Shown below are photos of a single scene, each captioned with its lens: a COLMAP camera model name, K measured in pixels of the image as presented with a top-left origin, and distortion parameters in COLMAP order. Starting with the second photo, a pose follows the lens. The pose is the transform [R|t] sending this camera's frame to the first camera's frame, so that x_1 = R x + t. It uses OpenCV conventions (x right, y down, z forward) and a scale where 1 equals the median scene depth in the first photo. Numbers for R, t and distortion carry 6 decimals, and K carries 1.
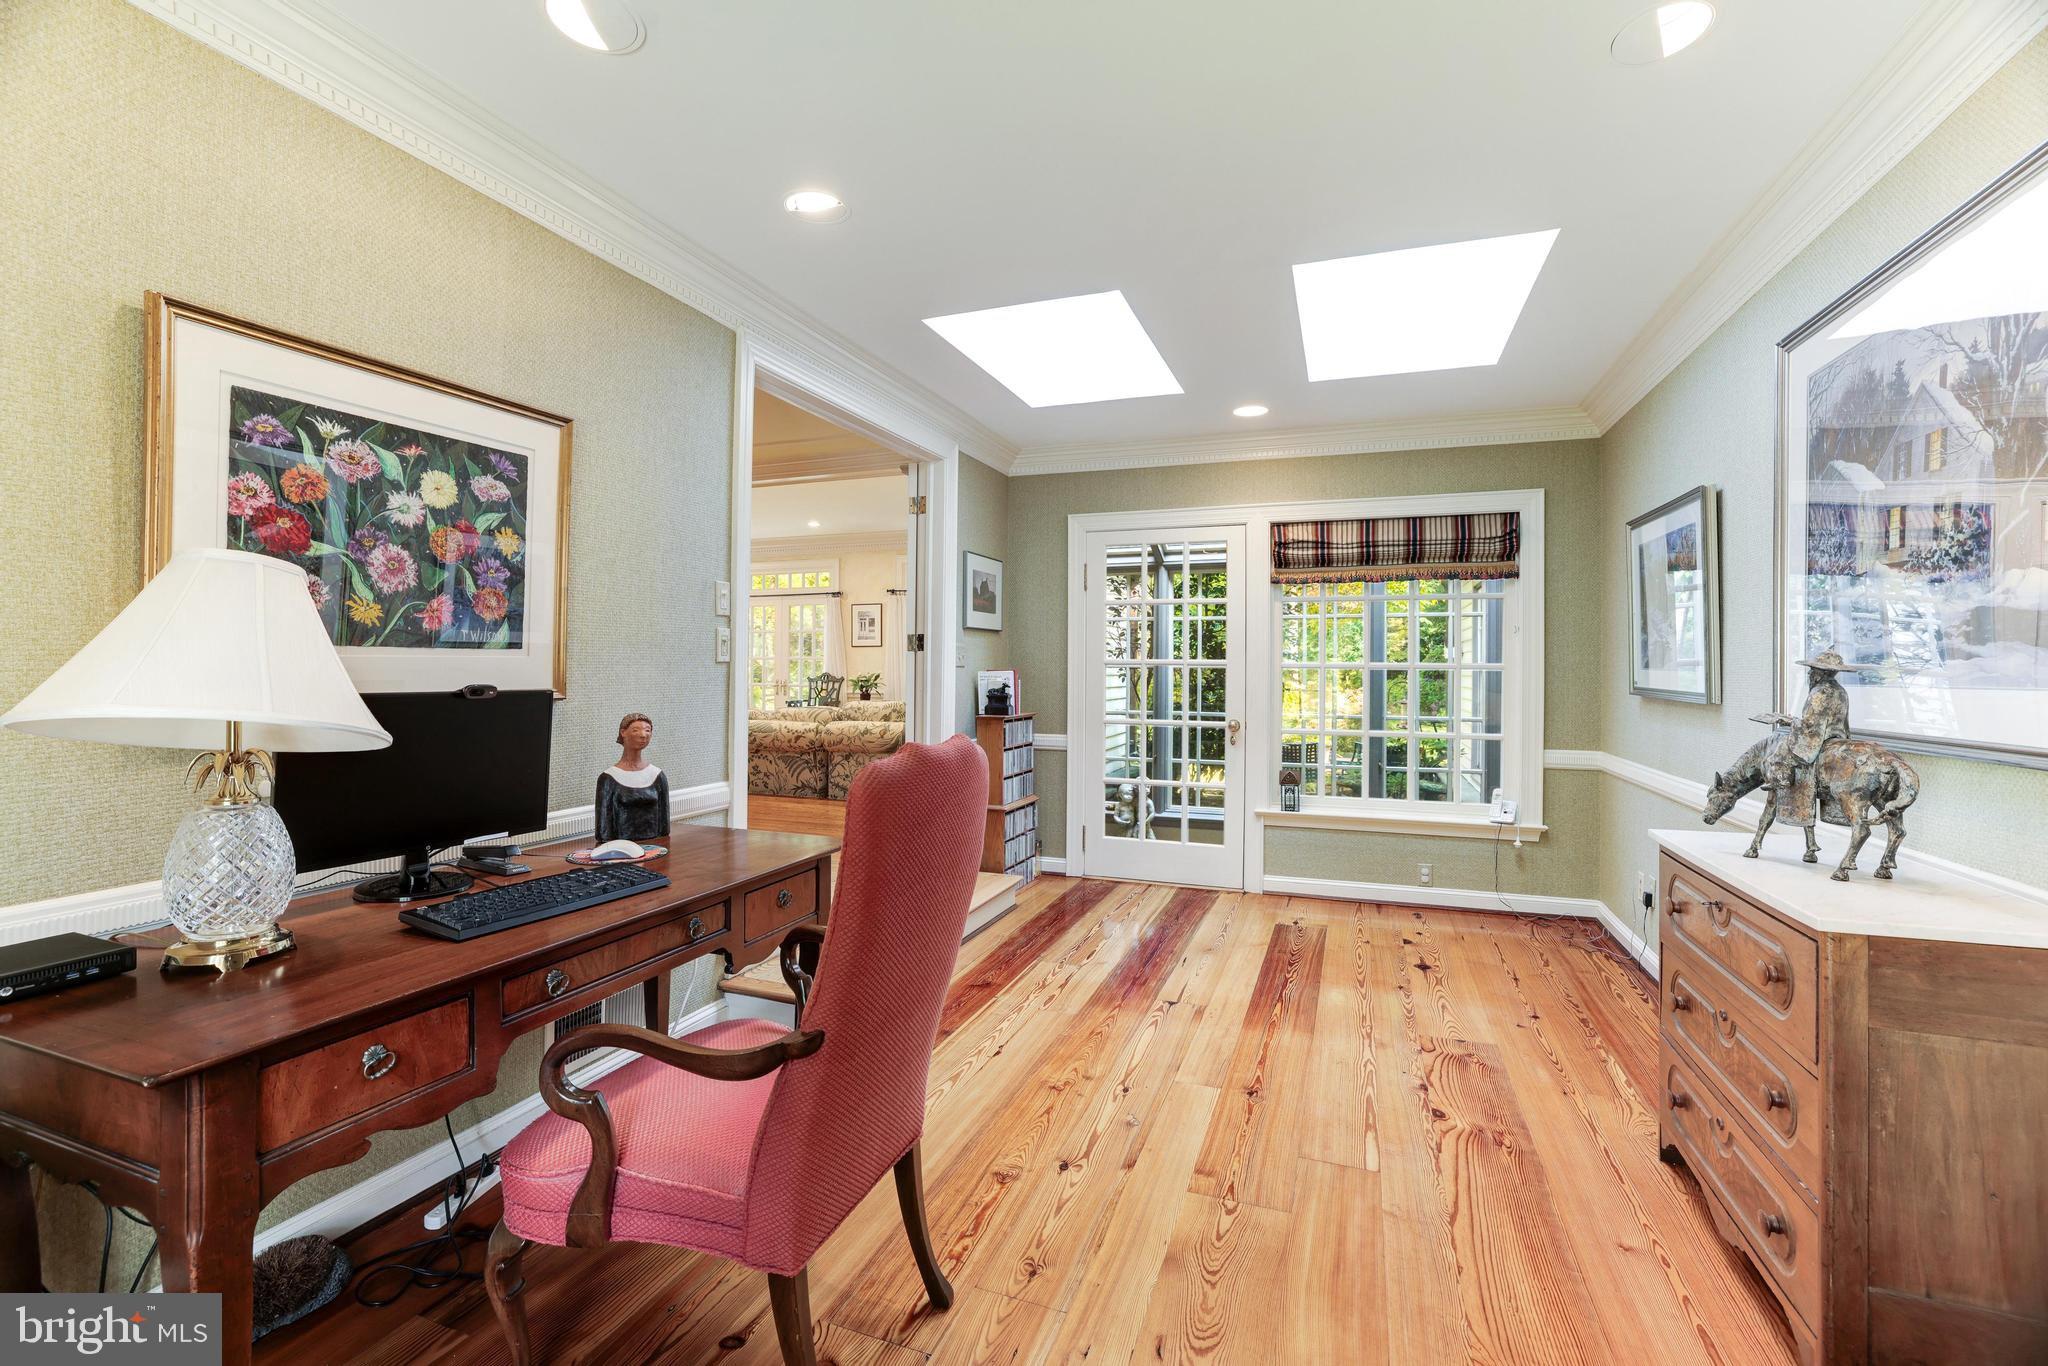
lens RADIAL K [[877.3, 0, 1024.9], [0, 877.3, 667.7], [0, 0, 1]] dist [-0.047902, 0.016960]
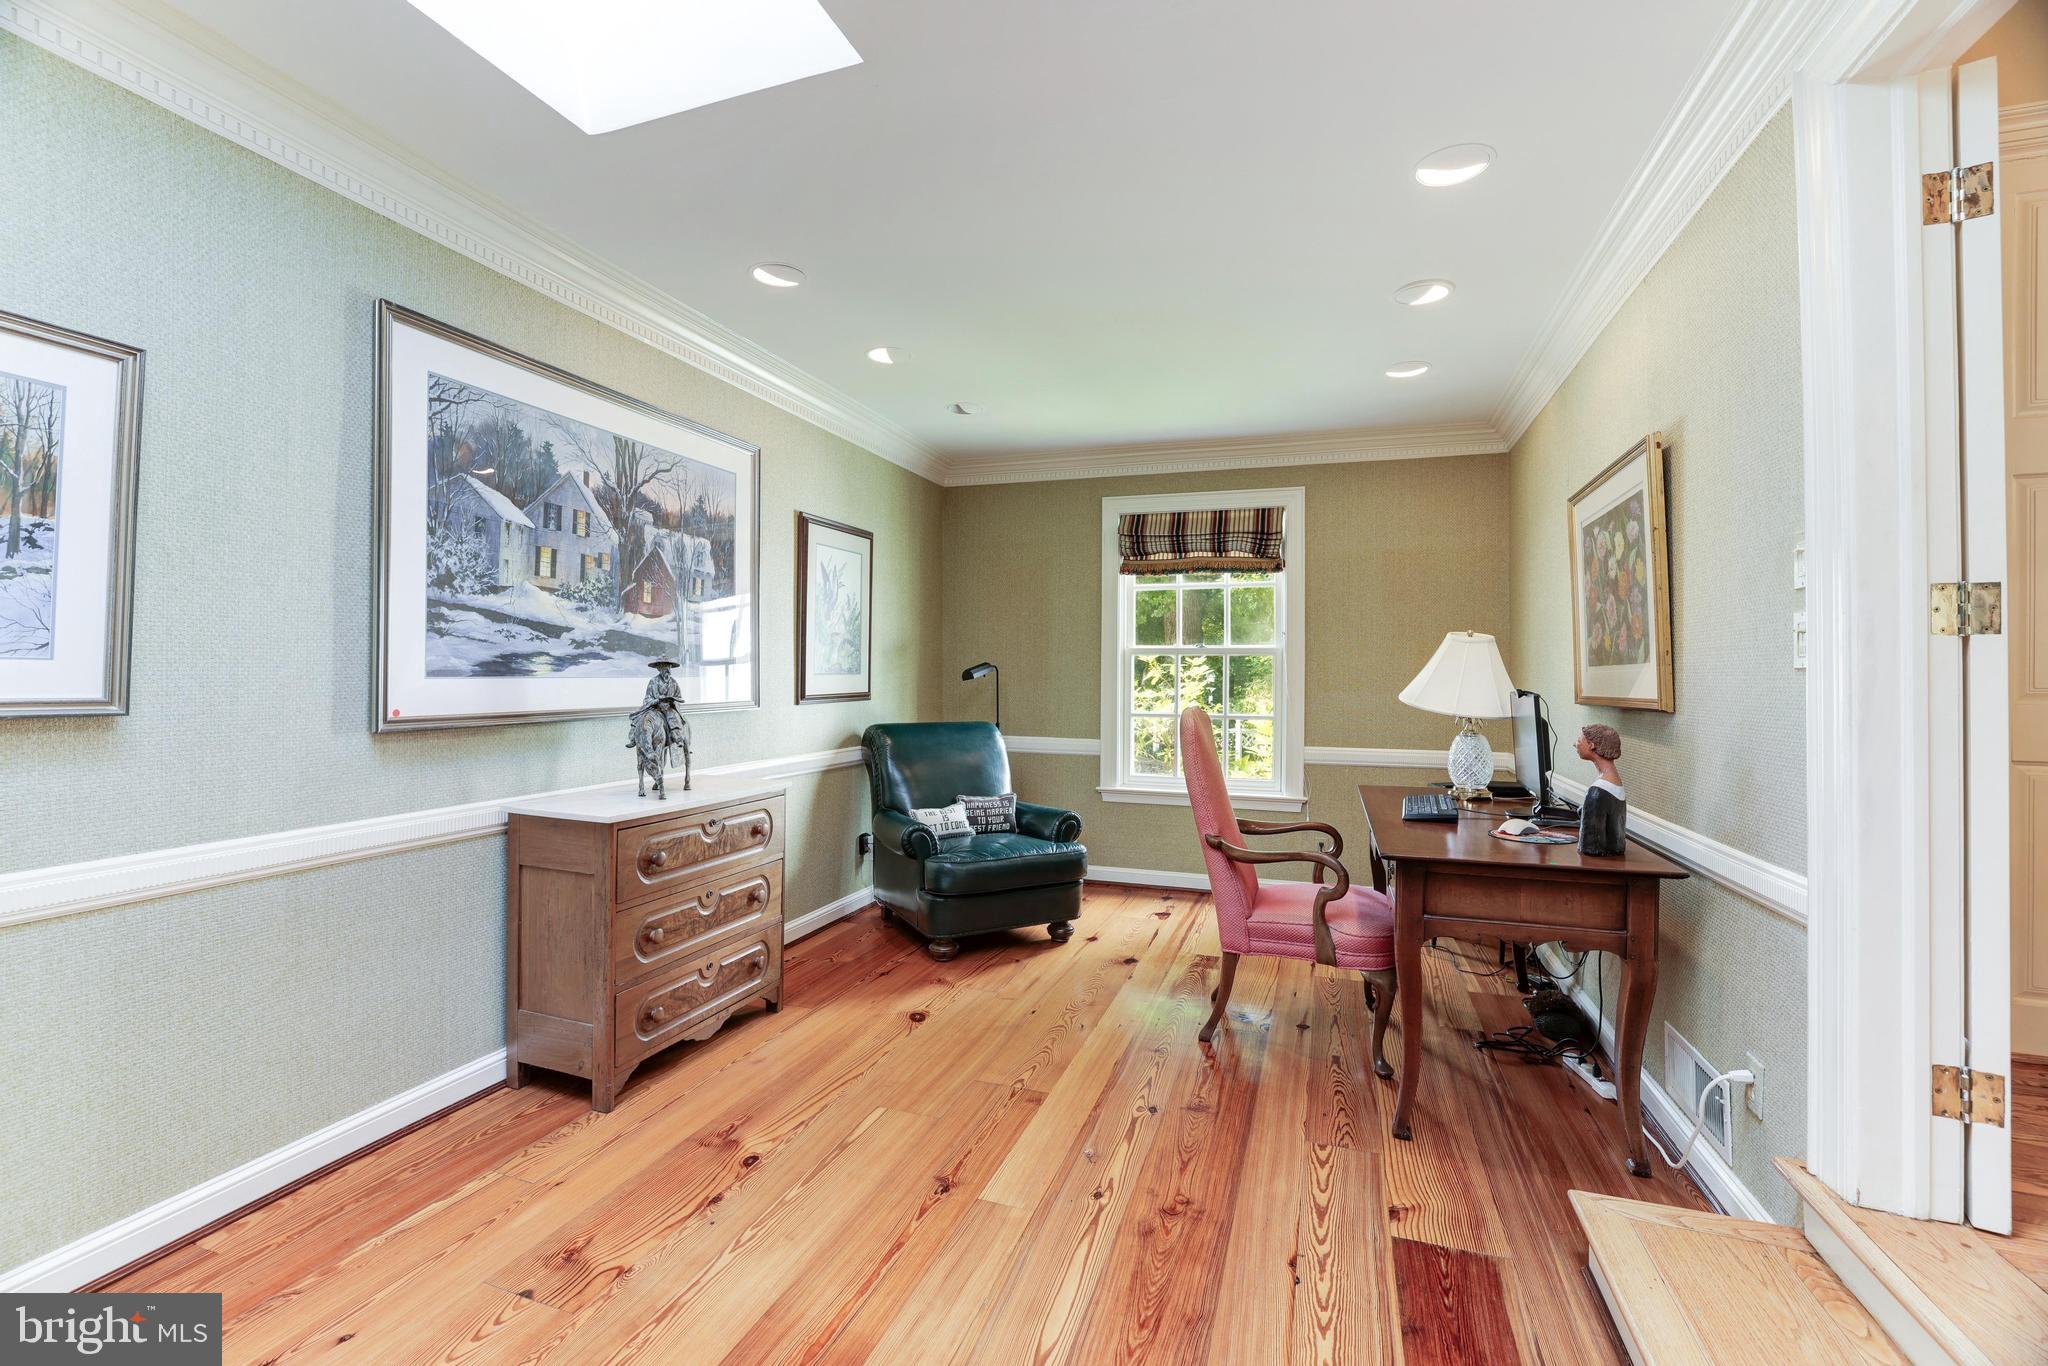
lens RADIAL K [[877.3, 0, 1024.9], [0, 877.3, 667.7], [0, 0, 1]] dist [-0.047902, 0.016960]
pose [[-0.999626, -0.013641, -0.023704, 0.280276], [-0.013423, 0.999866, -0.009334, 0.009389], [0.023828, -0.009013, -0.999675, 2.413853]]
